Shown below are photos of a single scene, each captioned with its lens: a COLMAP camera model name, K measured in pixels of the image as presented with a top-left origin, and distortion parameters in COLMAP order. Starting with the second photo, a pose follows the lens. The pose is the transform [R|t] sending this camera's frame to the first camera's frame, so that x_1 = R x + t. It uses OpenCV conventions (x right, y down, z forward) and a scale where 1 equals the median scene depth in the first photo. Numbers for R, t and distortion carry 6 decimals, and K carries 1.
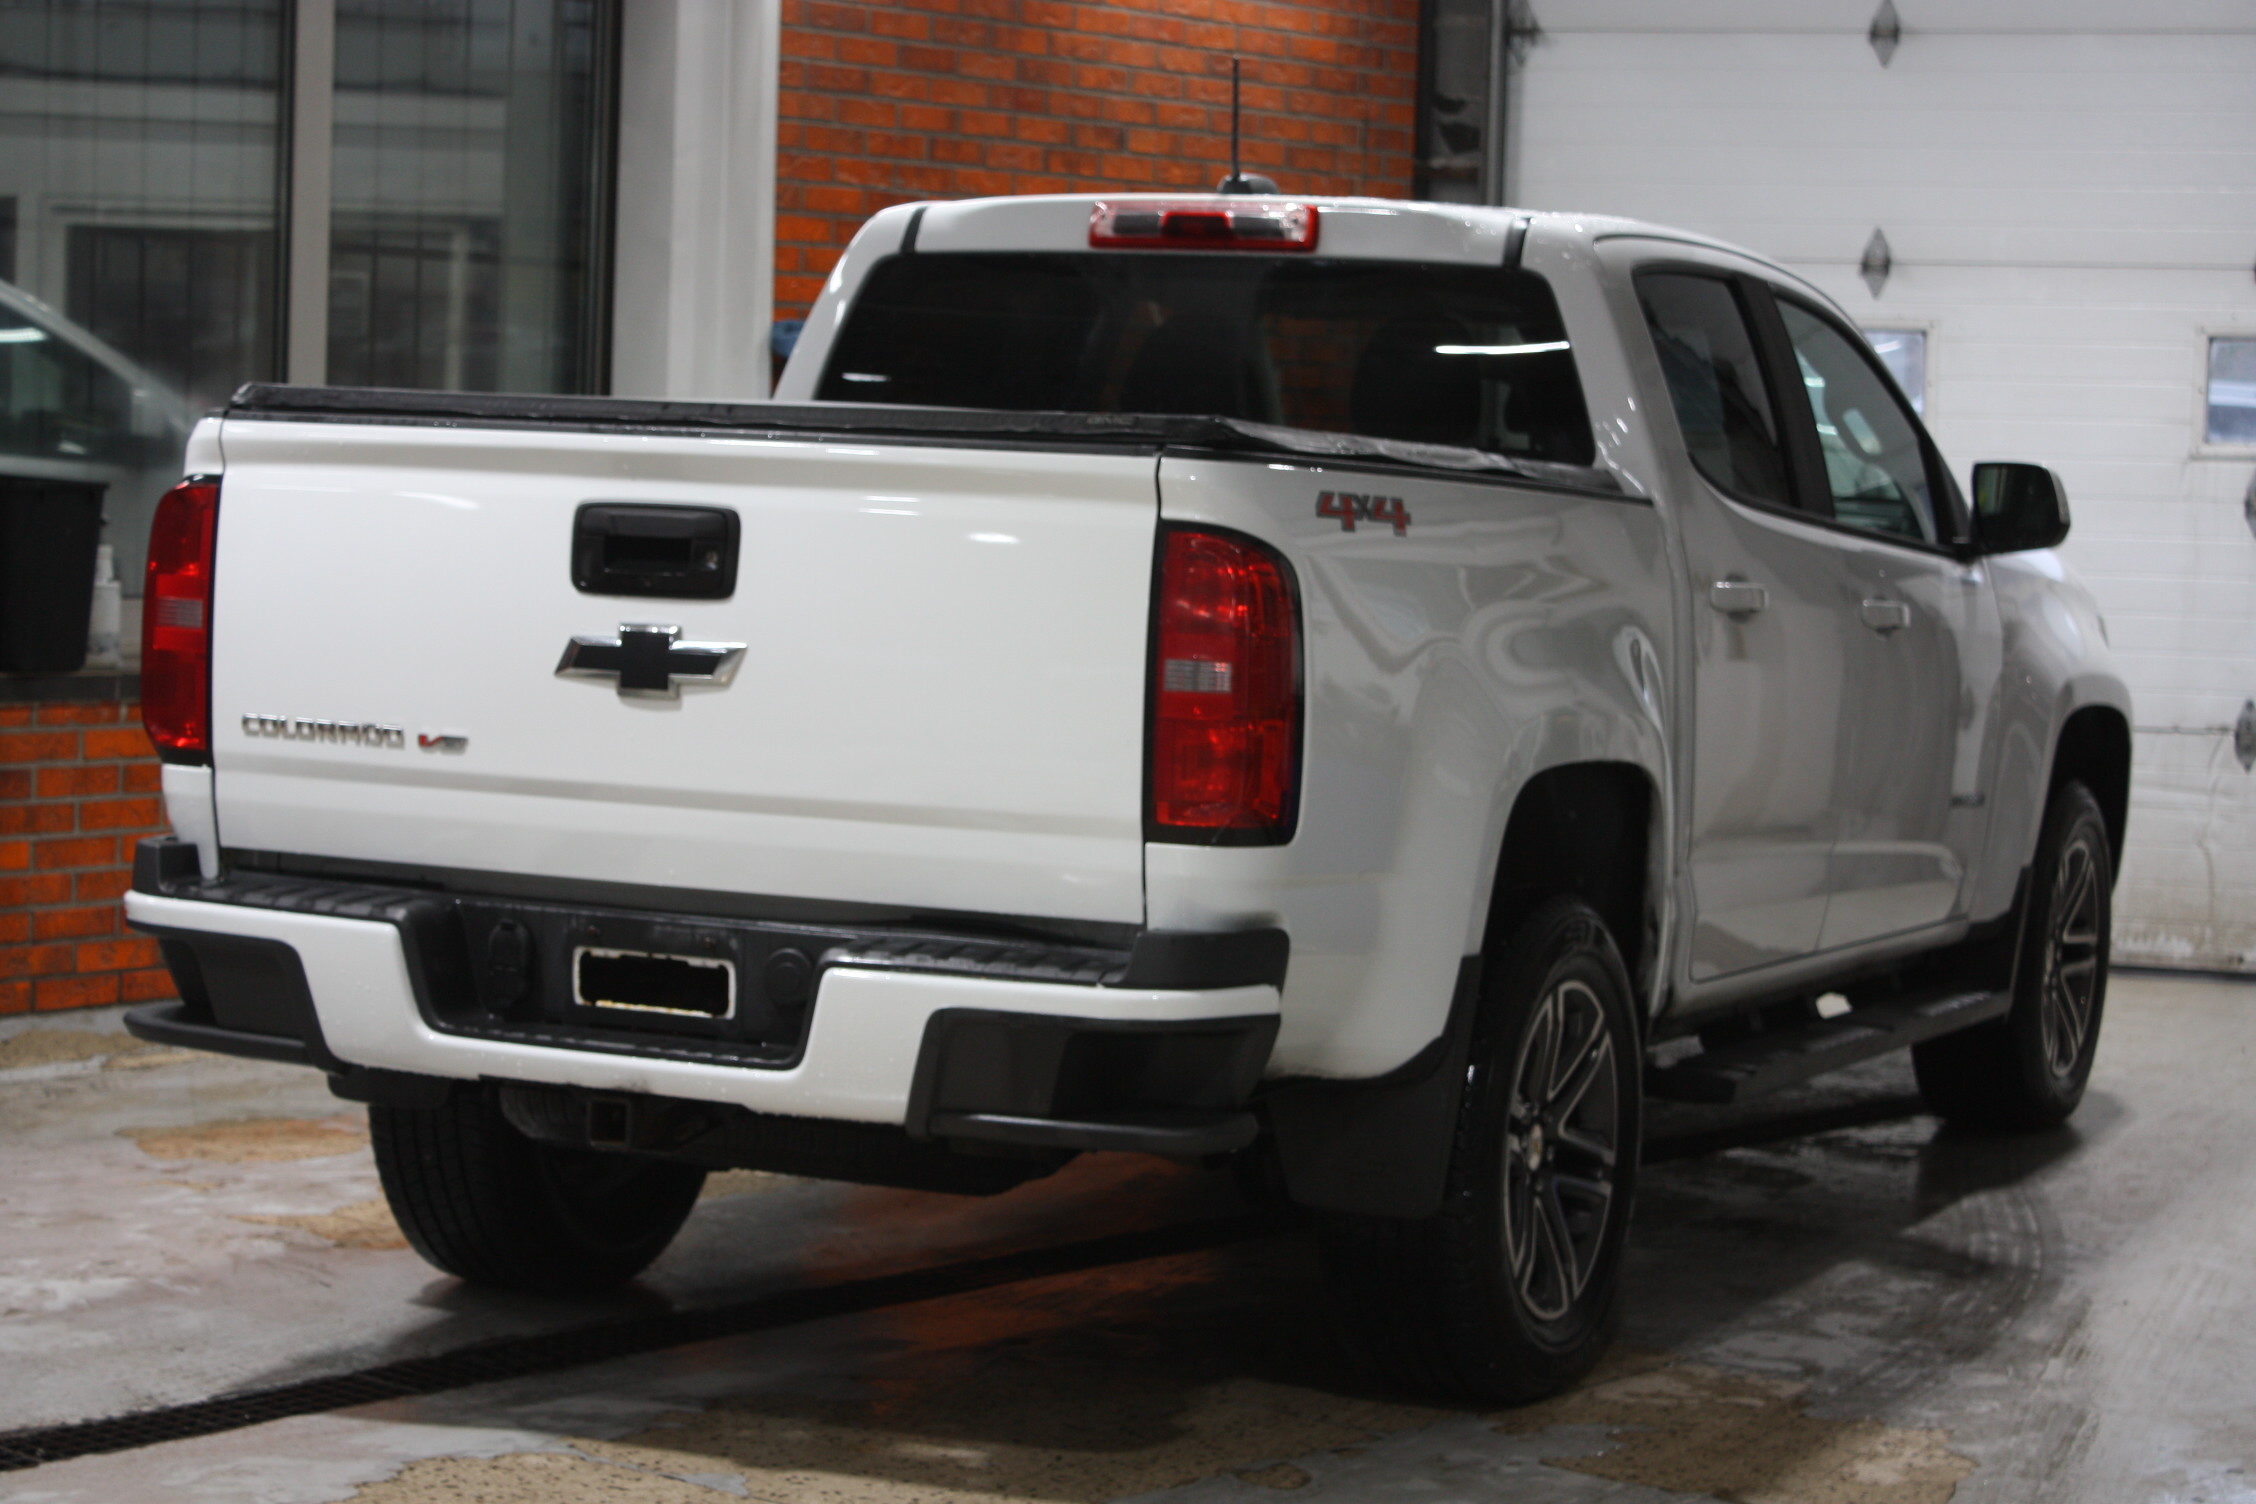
lens RADIAL K [[4579.4, 0, 1130.1], [0, 4579.4, 756.5], [0, 0, 1]] dist [0.029136, 0.000000]
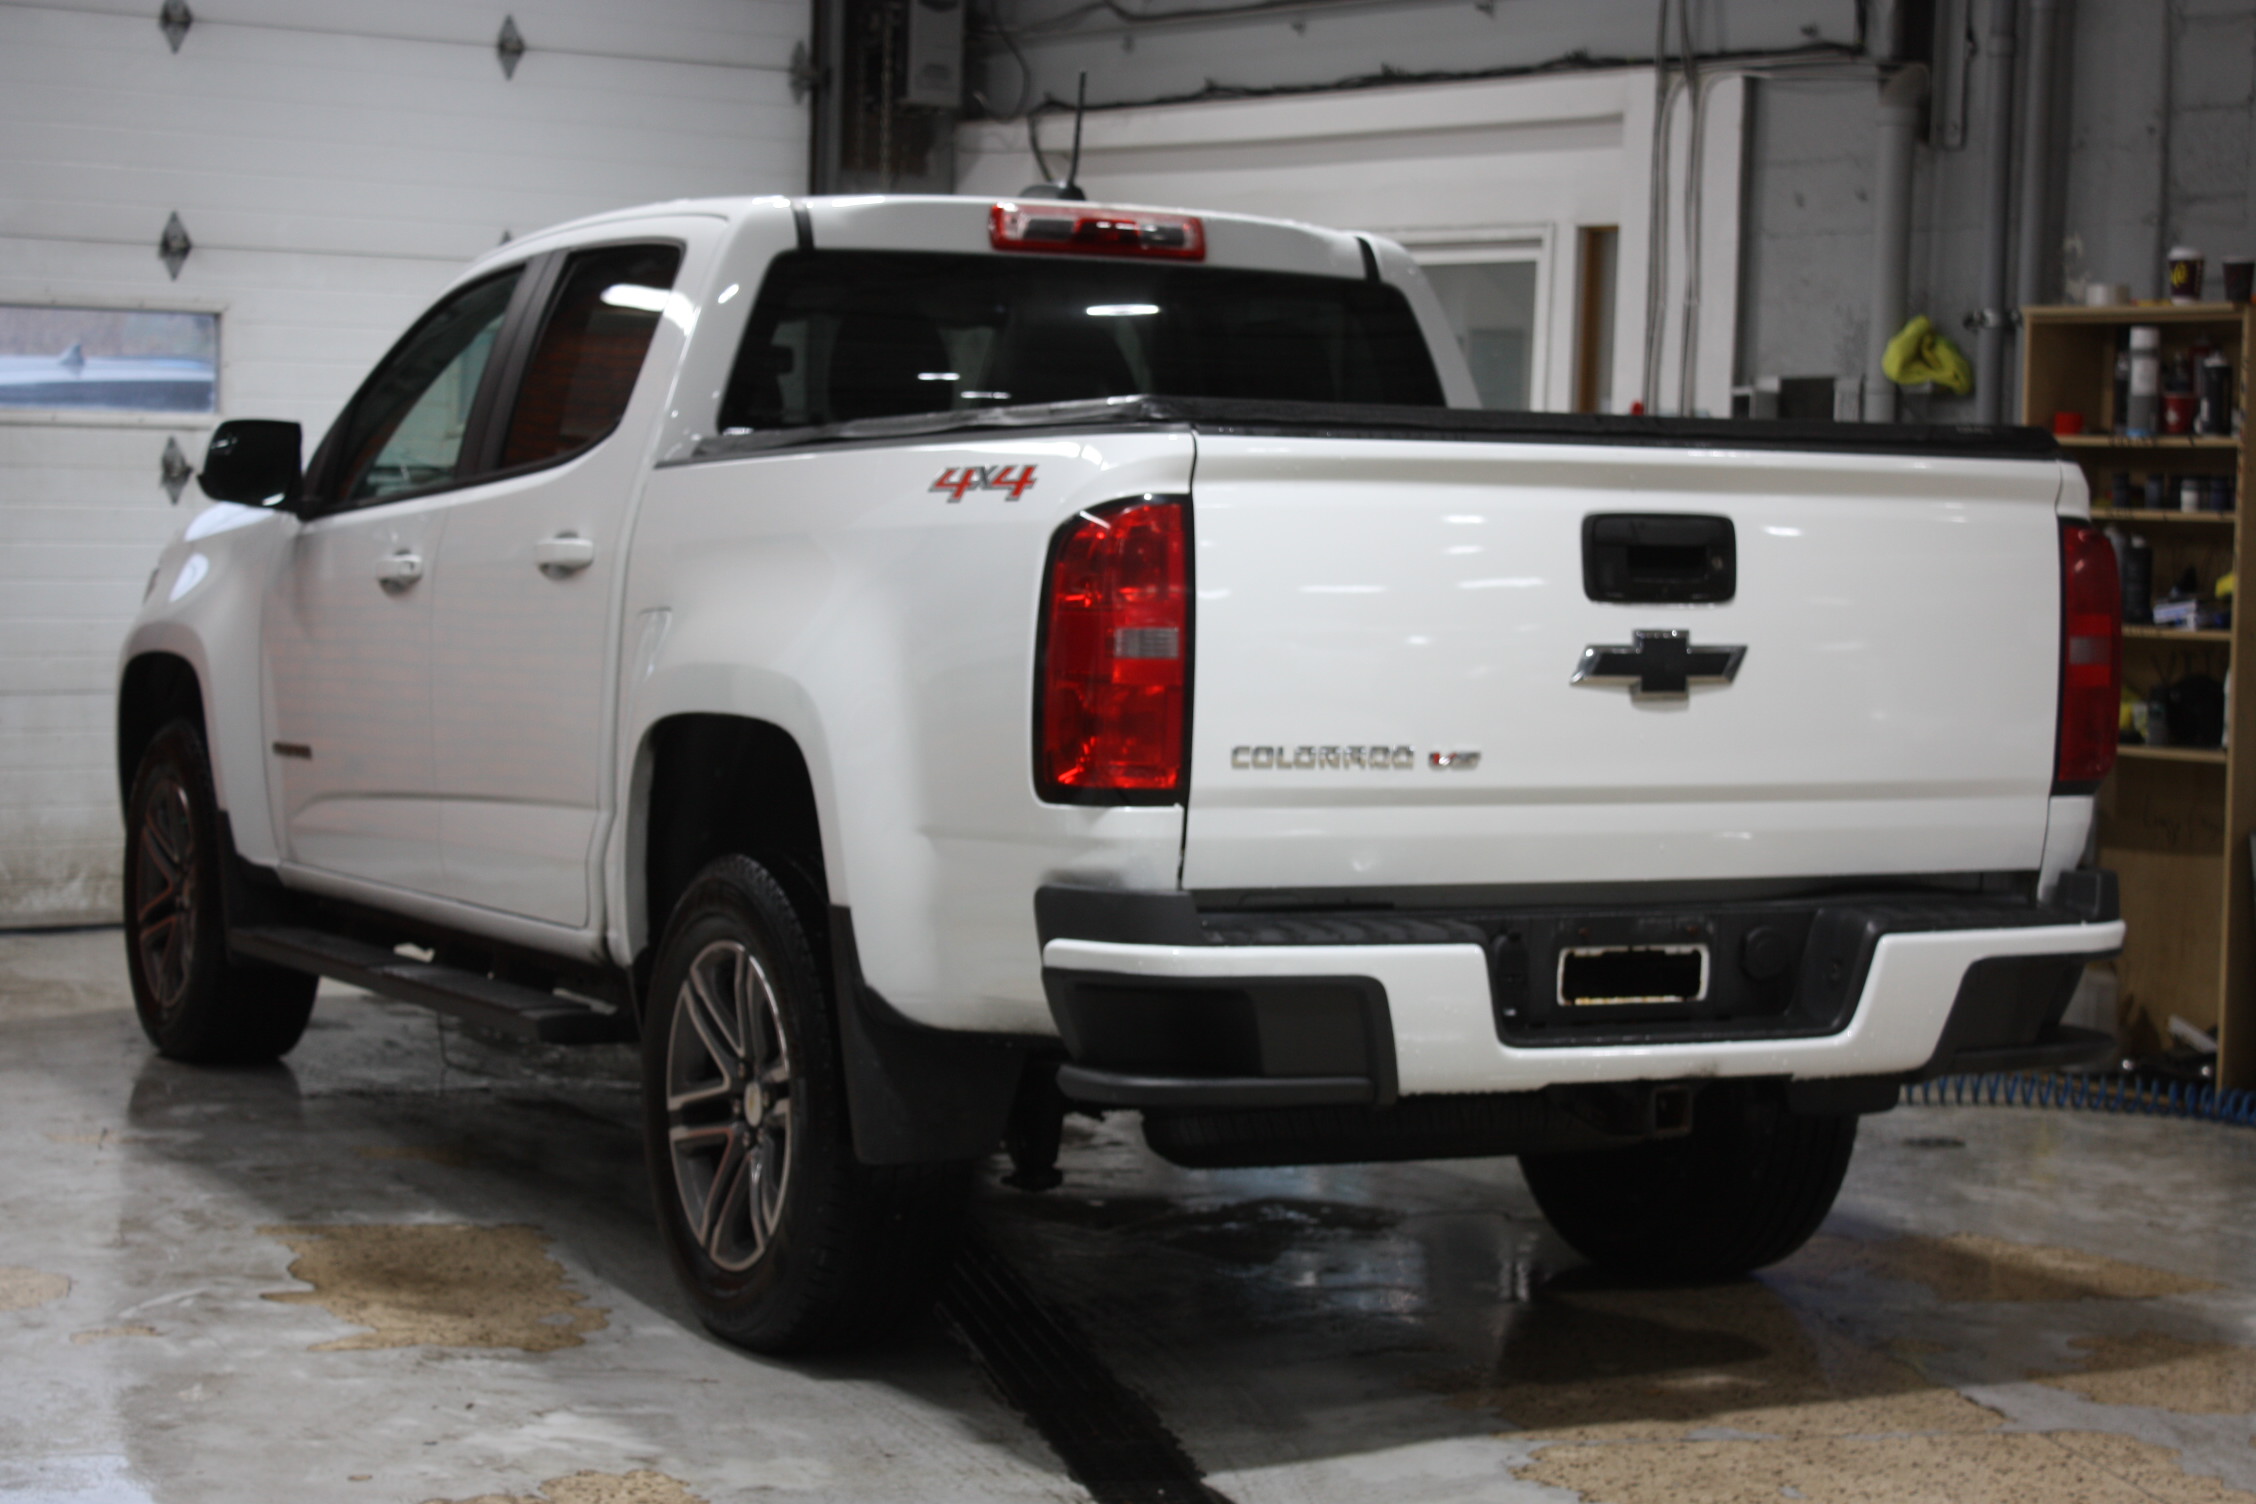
lens RADIAL K [[4322.2, 0, 1140.2], [0, 4322.2, 747.9], [0, 0, 1]] dist [0.027082, 0.000000]
pose [[0.619346, -0.066824, 0.782270, -0.925170], [0.055838, 0.997597, 0.041009, -0.047664], [-0.783130, 0.018281, 0.621589, 0.472460]]
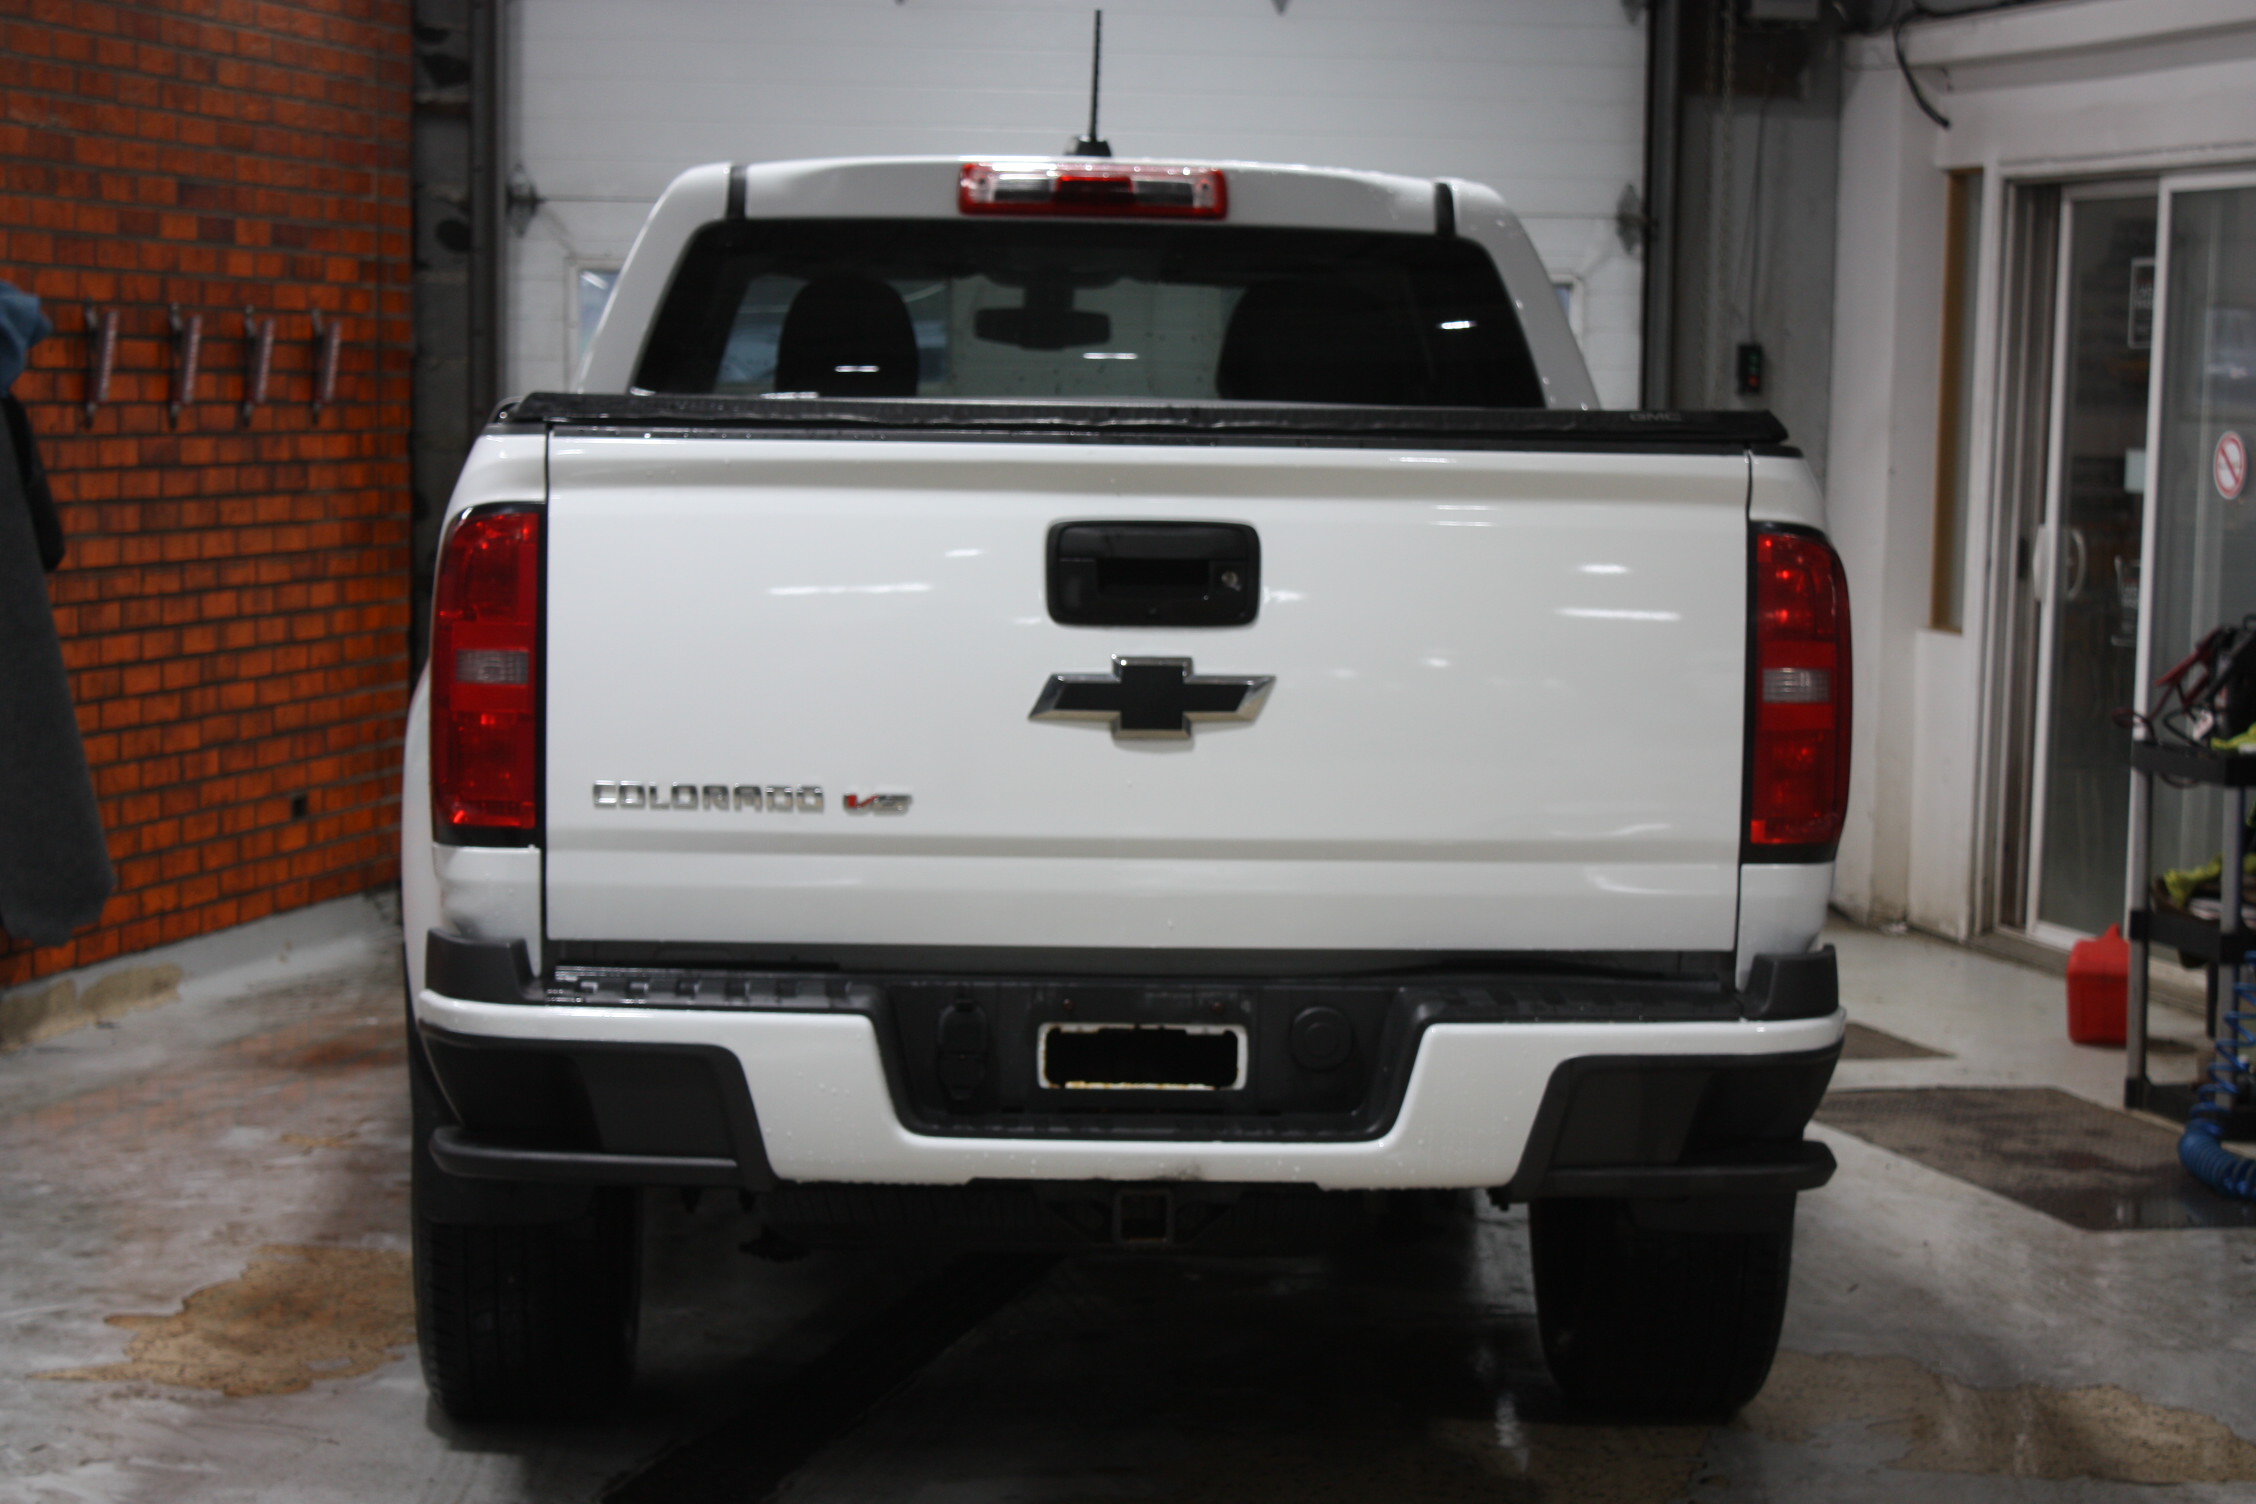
lens RADIAL K [[4713.6, 0, 1113.2], [0, 4713.6, 752.4], [0, 0, 1]] dist [0.052708, 0.000000]
pose [[0.886863, -0.056638, 0.458549, -0.521017], [0.049431, 0.998393, 0.027715, -0.035141], [-0.459382, -0.001913, 0.888237, 0.184553]]
